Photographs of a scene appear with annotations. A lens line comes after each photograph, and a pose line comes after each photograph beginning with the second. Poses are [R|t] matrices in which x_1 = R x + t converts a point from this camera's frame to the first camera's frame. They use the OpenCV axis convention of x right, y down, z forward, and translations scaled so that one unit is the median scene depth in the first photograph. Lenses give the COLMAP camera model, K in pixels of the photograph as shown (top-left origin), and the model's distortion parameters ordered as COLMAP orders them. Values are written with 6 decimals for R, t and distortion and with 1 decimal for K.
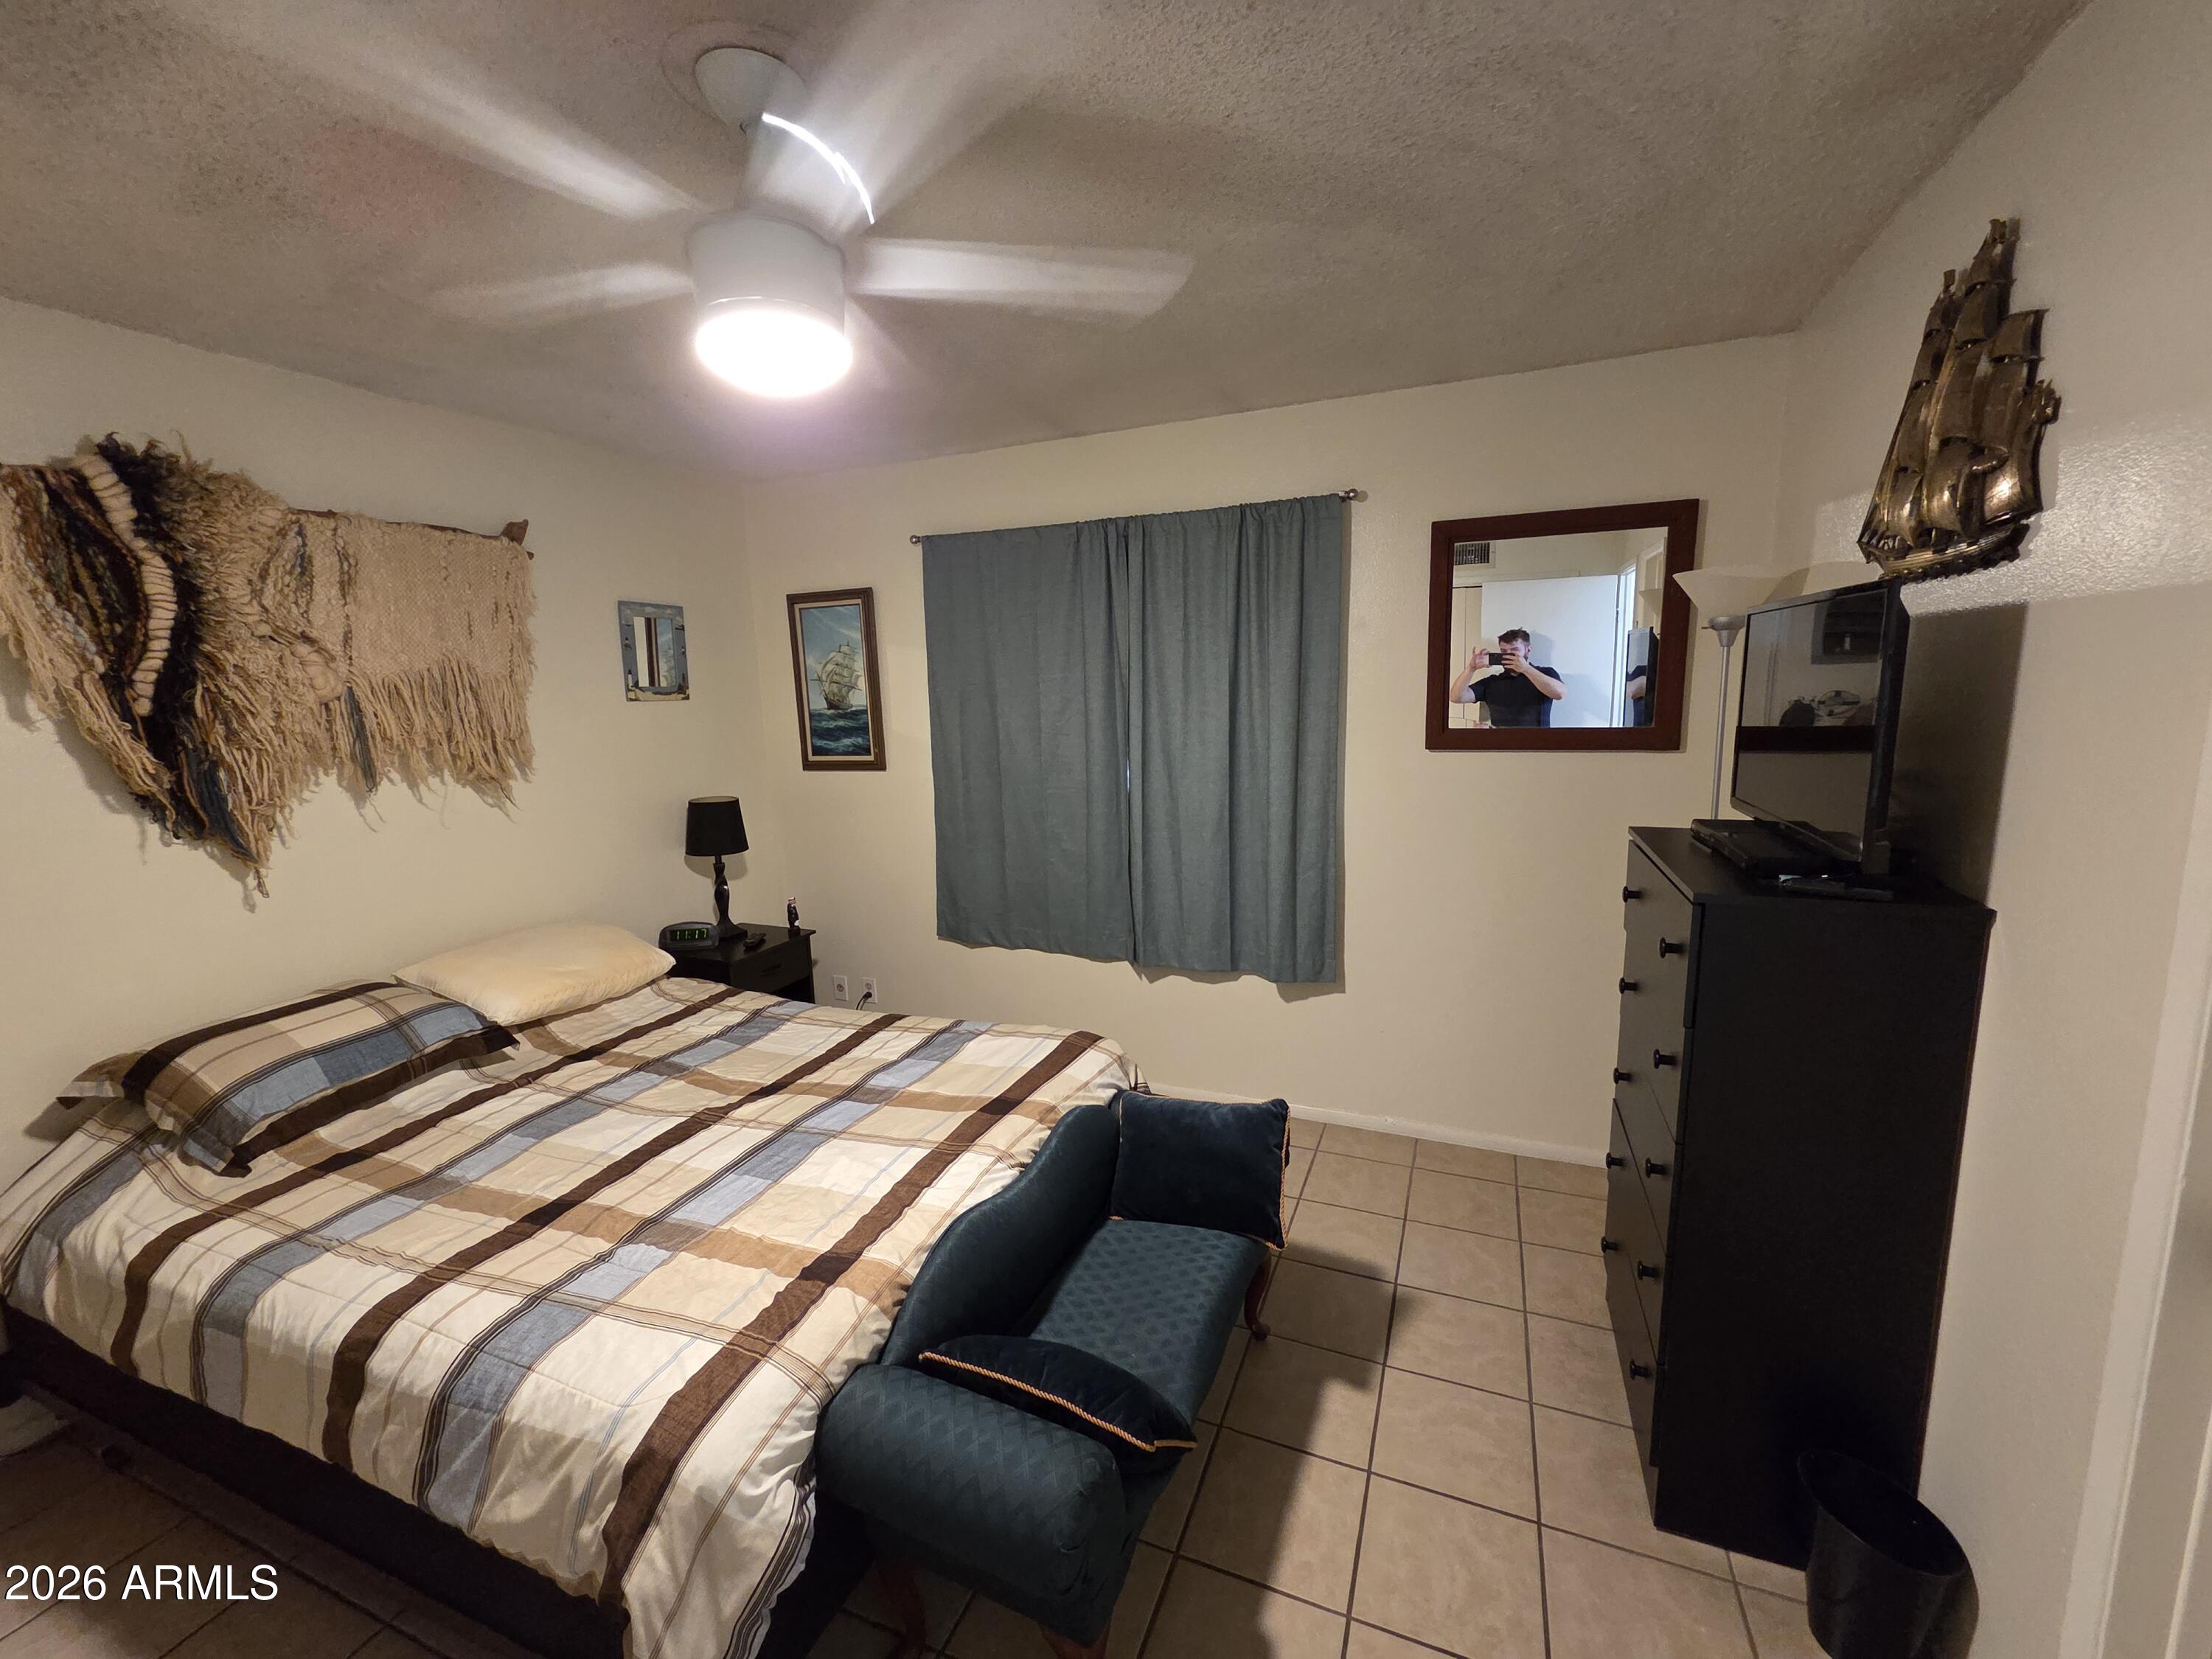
lens RADIAL K [[909.5, 0, 1099.5], [0, 909.5, 832.3], [0, 0, 1]] dist [0.006866, 0.000072]
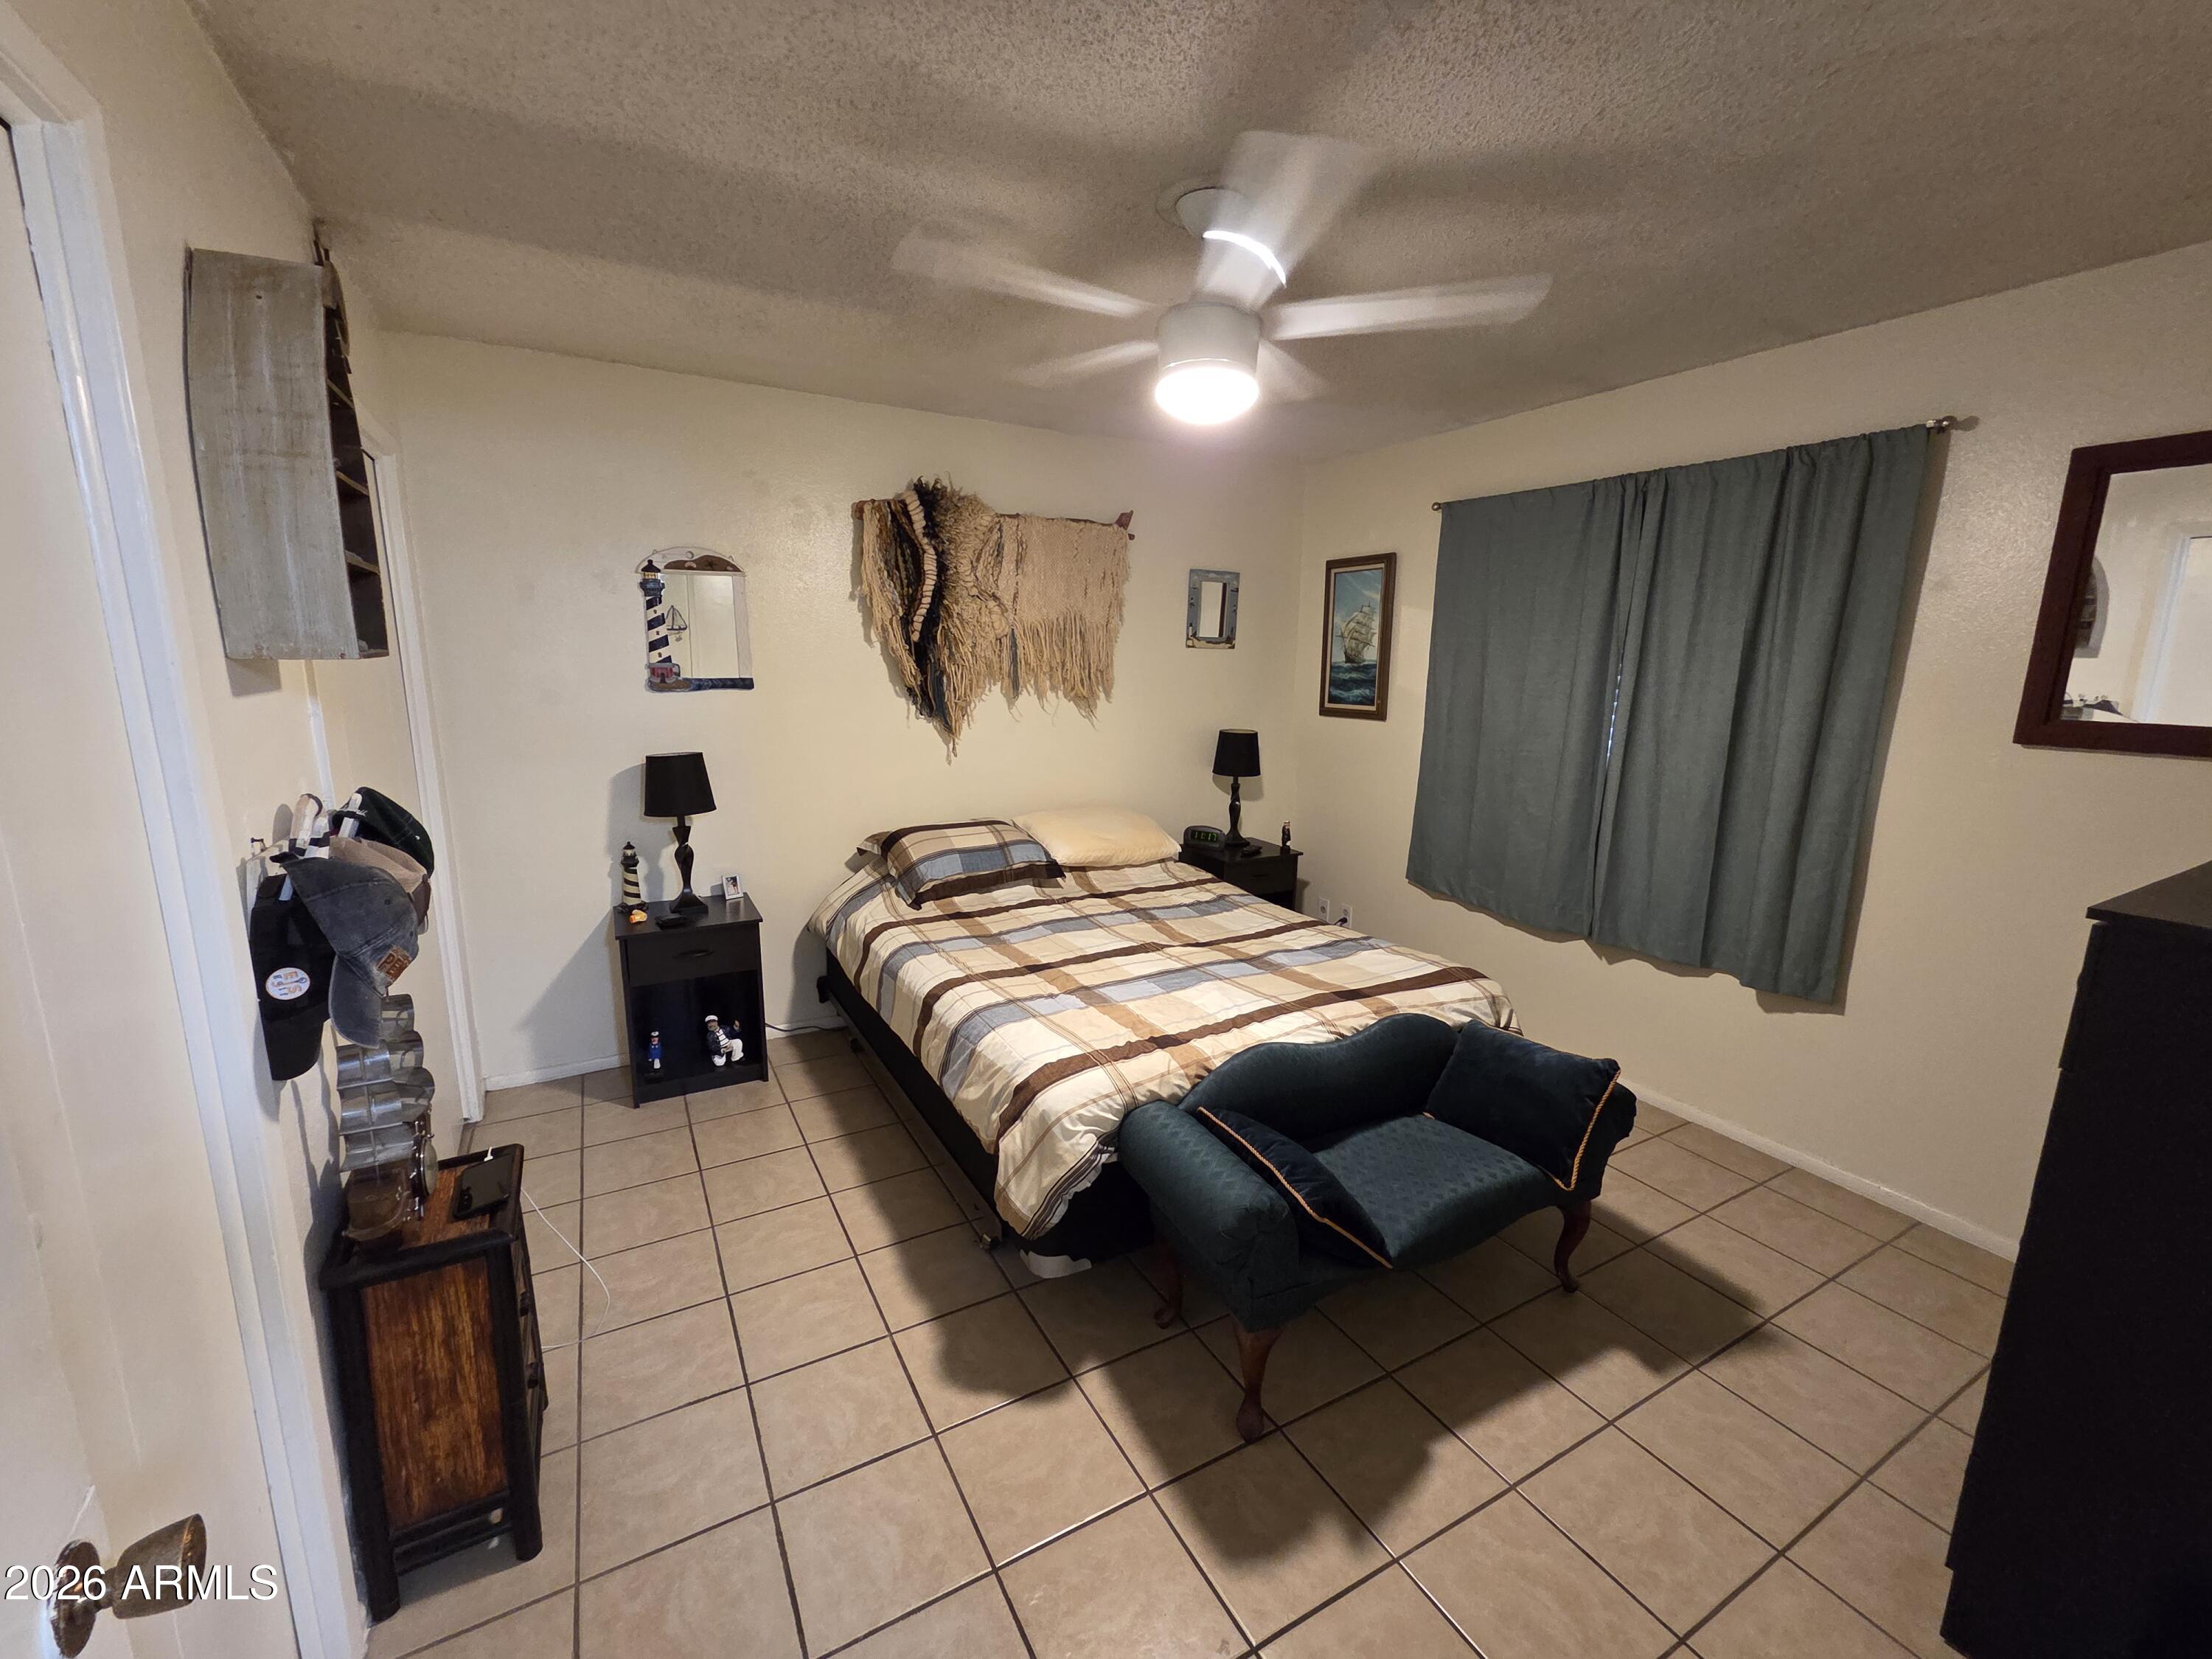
lens RADIAL K [[909.5, 0, 1099.5], [0, 909.5, 832.3], [0, 0, 1]] dist [0.006866, 0.000072]
pose [[0.785265, 0.159245, -0.598331, 0.295567], [-0.136448, 0.987110, 0.083640, 0.034713], [0.603937, 0.015962, 0.796872, -0.143058]]
